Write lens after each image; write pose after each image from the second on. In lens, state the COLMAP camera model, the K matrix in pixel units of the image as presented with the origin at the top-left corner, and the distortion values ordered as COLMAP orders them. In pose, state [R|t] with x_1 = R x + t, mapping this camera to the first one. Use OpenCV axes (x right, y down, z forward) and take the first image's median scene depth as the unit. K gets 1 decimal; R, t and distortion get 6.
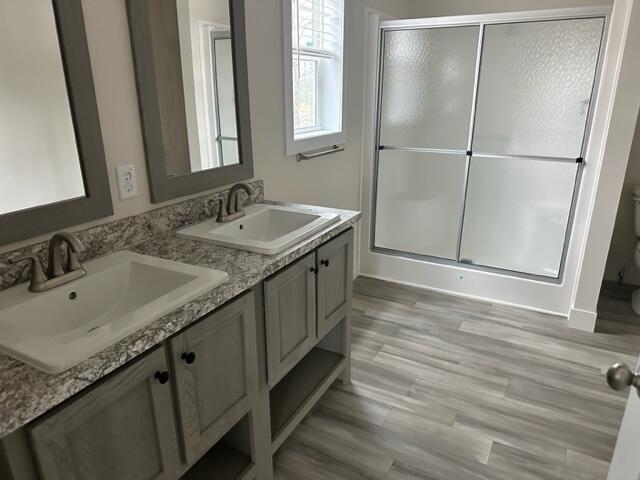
lens RADIAL K [[444.7, 0, 320.8], [0, 444.7, 261.8], [0, 0, 1]] dist [0.007286, -0.003227]
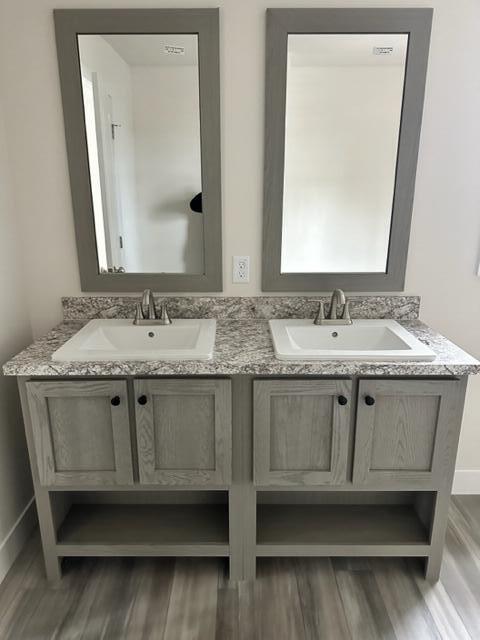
lens RADIAL K [[444.7, 0, 239.6], [0, 444.7, 320.1], [0, 0, 1]] dist [0.007286, -0.003227]
pose [[0.483373, 0.240402, -0.841759, 0.654738], [-0.315672, 0.944729, 0.088538, -0.156205], [0.816518, 0.222923, 0.532544, 0.365243]]
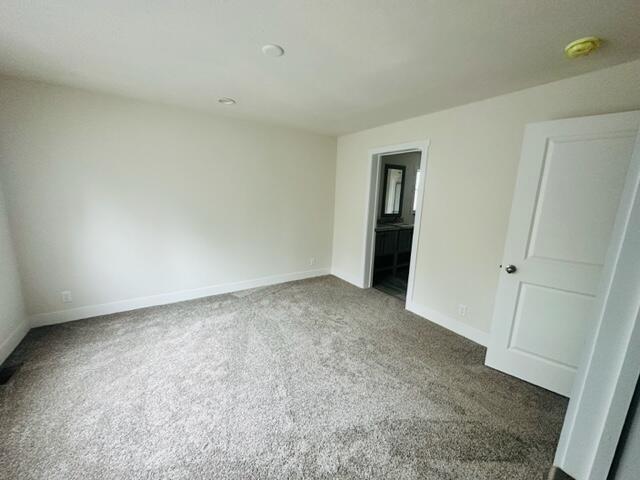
lens RADIAL K [[253.6, 0, 319.8], [0, 253.6, 240.2], [0, 0, 1]] dist [-0.003536, -0.000258]
pose [[0.883131, 0.108876, -0.456318, 0.445338], [-0.194319, 0.970225, -0.144581, 0.803529], [0.426990, 0.216355, 0.877992, -2.188796]]
